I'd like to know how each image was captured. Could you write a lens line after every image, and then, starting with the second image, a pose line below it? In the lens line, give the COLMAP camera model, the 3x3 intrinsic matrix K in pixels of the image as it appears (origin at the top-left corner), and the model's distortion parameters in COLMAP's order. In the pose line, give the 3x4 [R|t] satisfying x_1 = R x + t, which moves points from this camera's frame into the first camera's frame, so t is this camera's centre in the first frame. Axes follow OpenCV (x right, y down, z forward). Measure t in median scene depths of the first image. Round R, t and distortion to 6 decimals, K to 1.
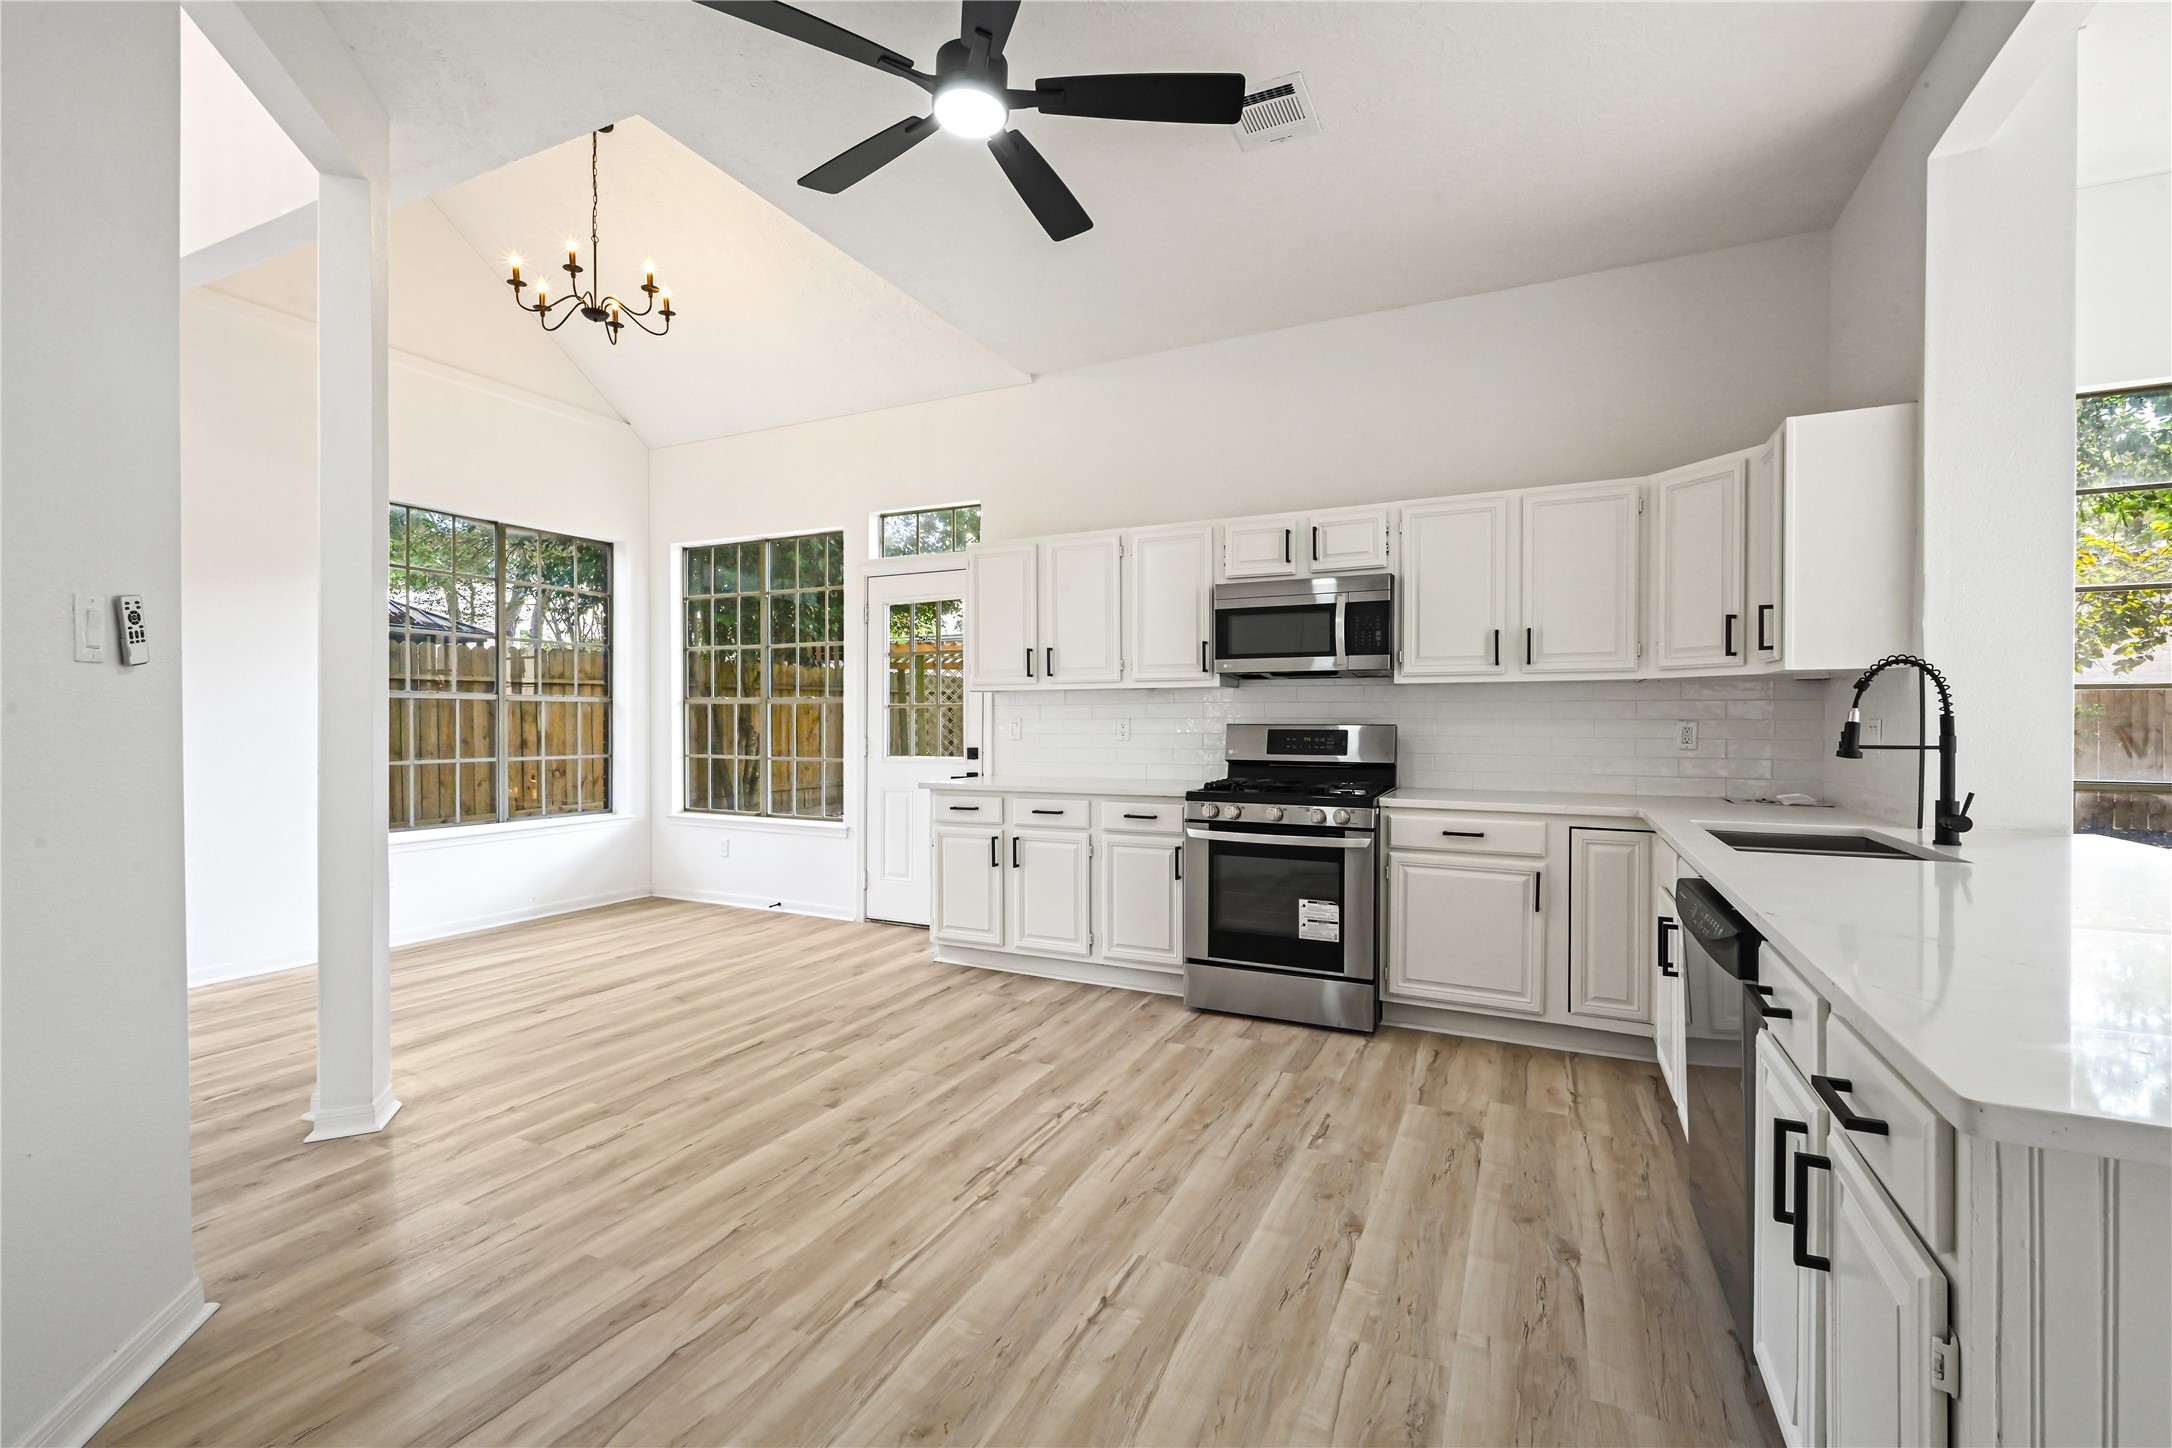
lens RADIAL K [[956.3, 0, 1091.4], [0, 956.3, 721.5], [0, 0, 1]] dist [-0.013726, -0.000024]
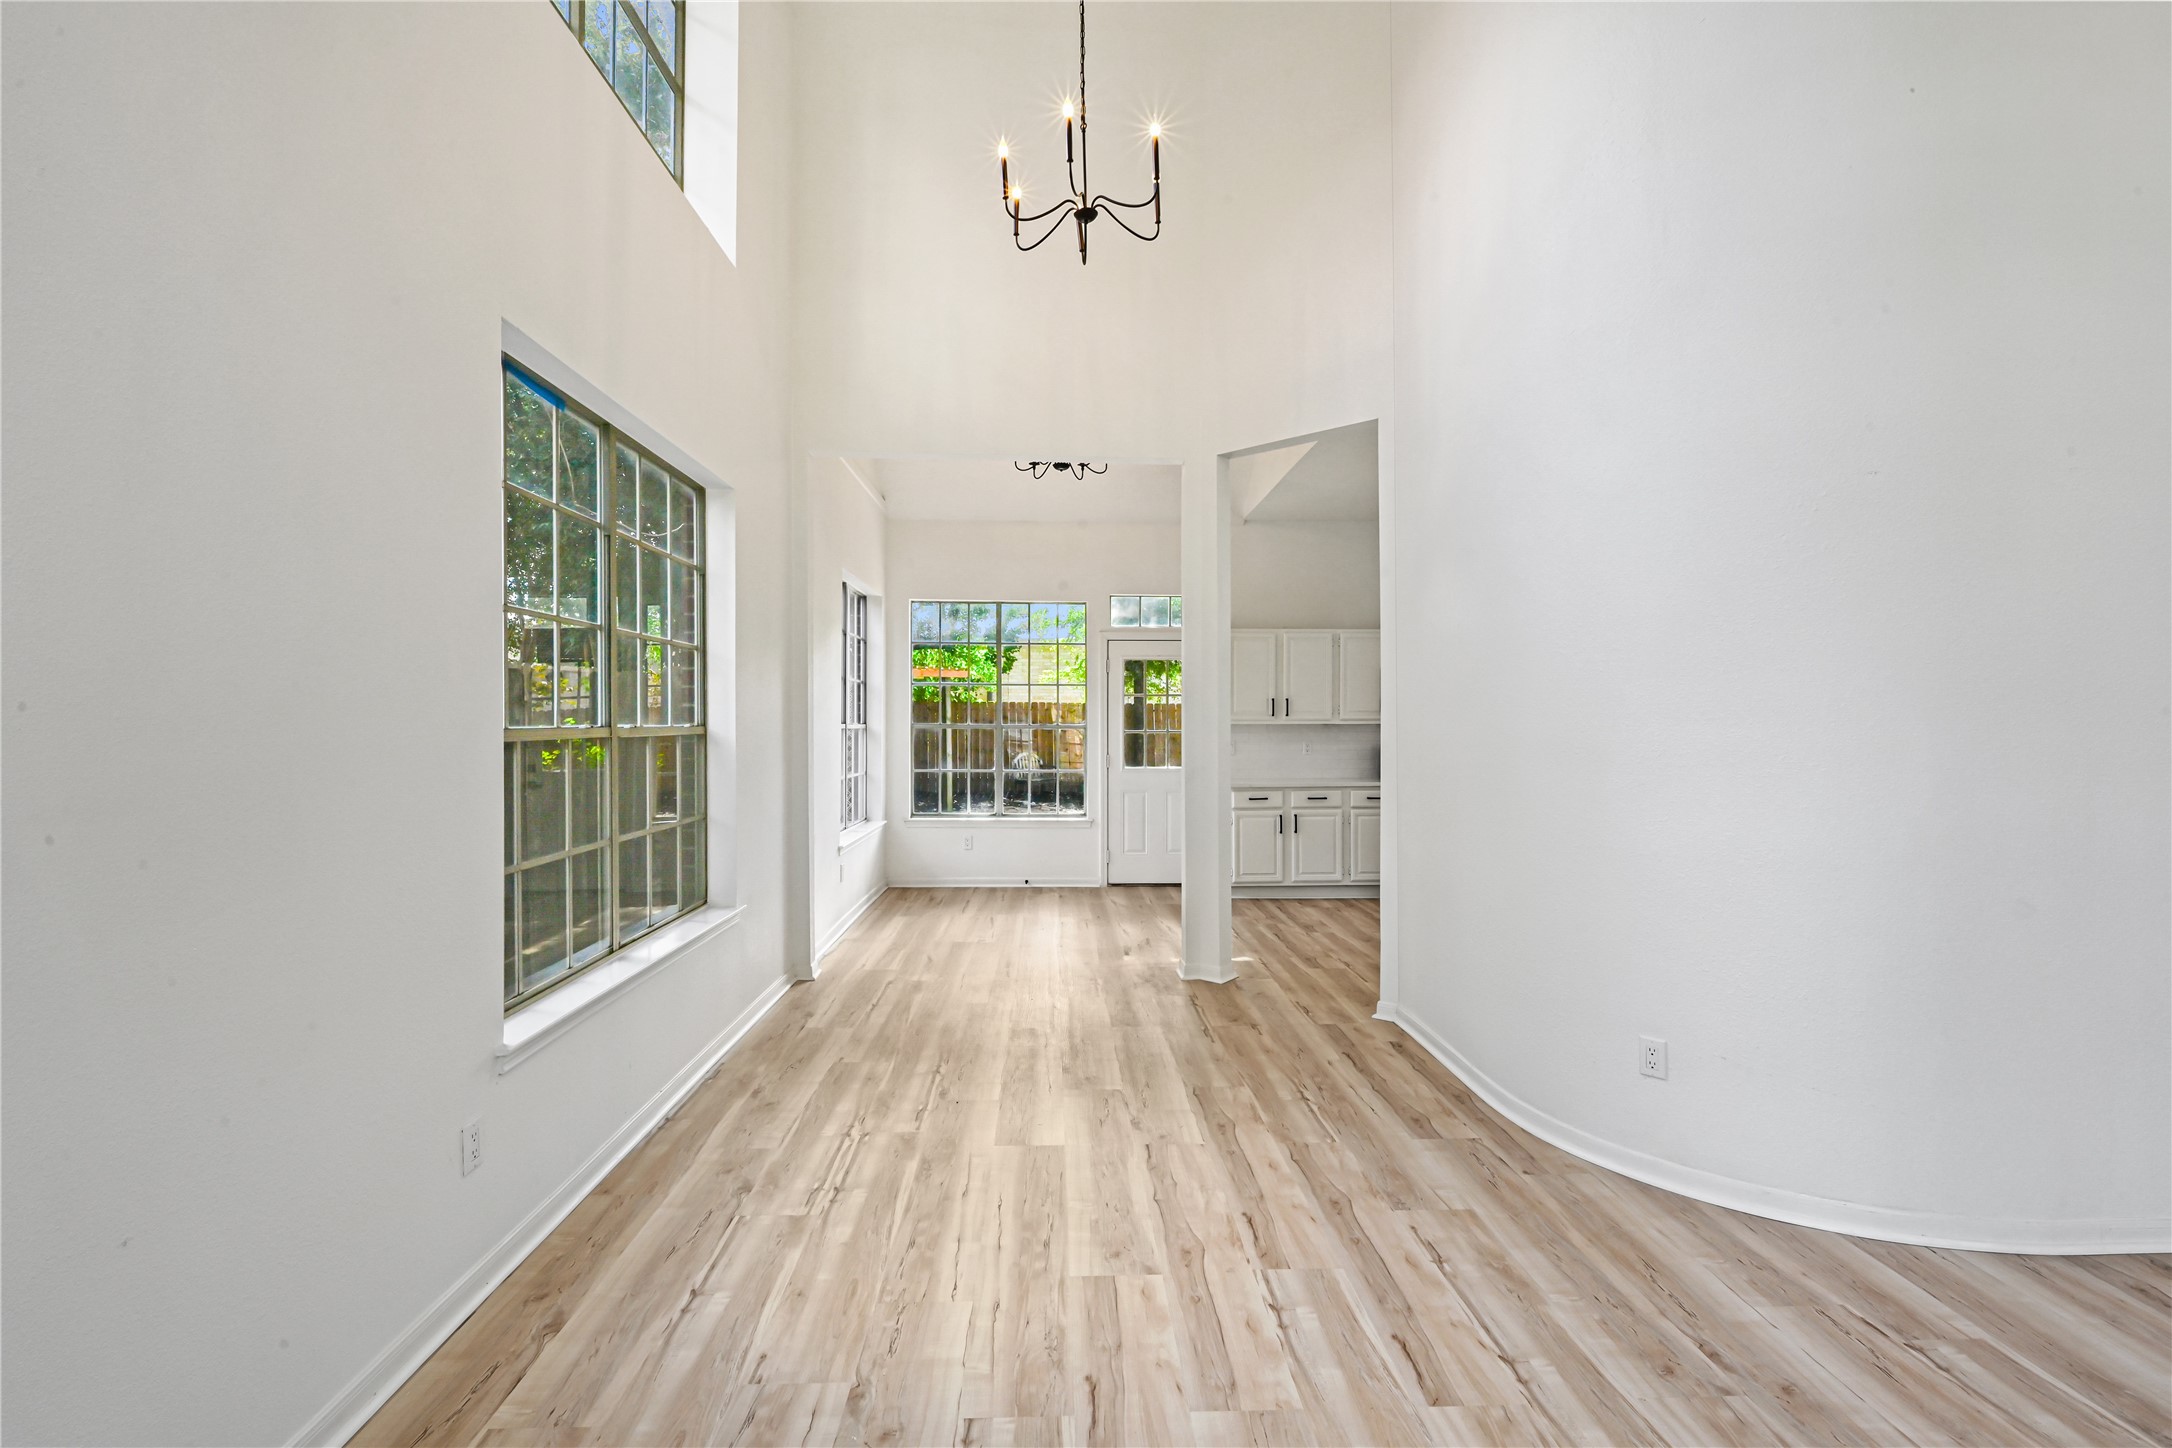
lens RADIAL K [[967.1, 0, 1091.7], [0, 967.1, 720.9], [0, 0, 1]] dist [0.000321, 0.000514]
pose [[0.879564, 0.001026, 0.475780, -0.948589], [0.001511, 0.999987, -0.004951, -0.026329], [-0.475778, 0.005074, 0.879551, -0.239298]]
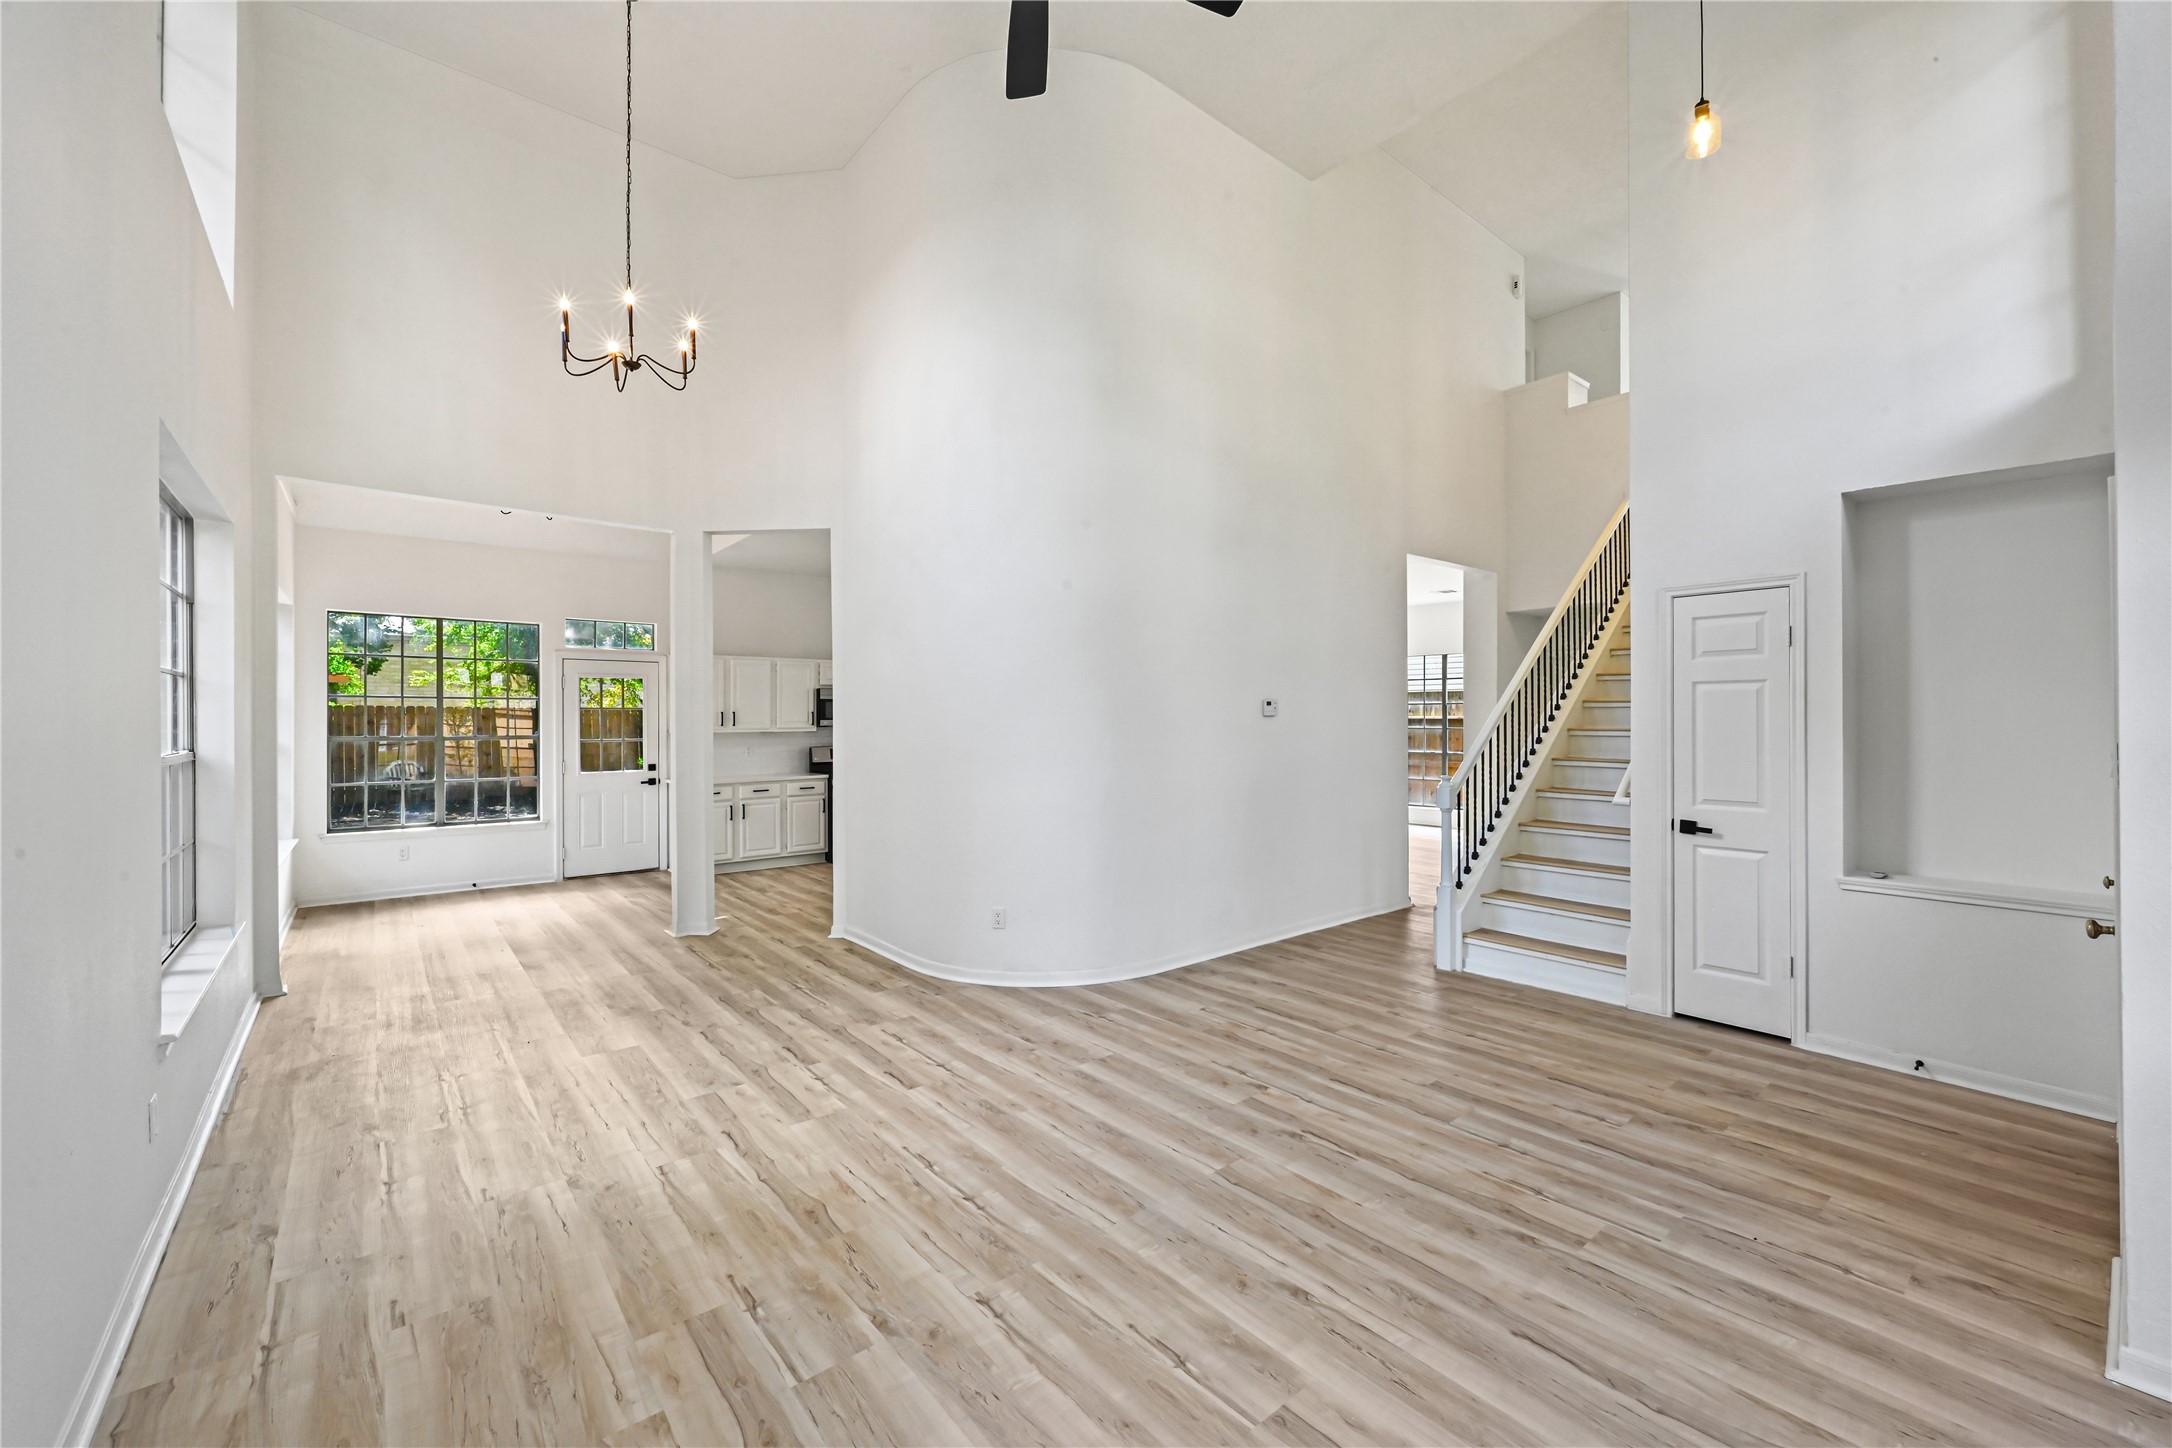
lens RADIAL K [[858.6, 0, 1090.6], [0, 858.6, 713.5], [0, 0, 1]] dist [0.002451, 0.000275]
pose [[0.408636, 0.003128, 0.912692, -1.184979], [0.008425, 0.999939, -0.007199, -0.045717], [-0.912658, 0.010631, 0.408585, -0.363171]]
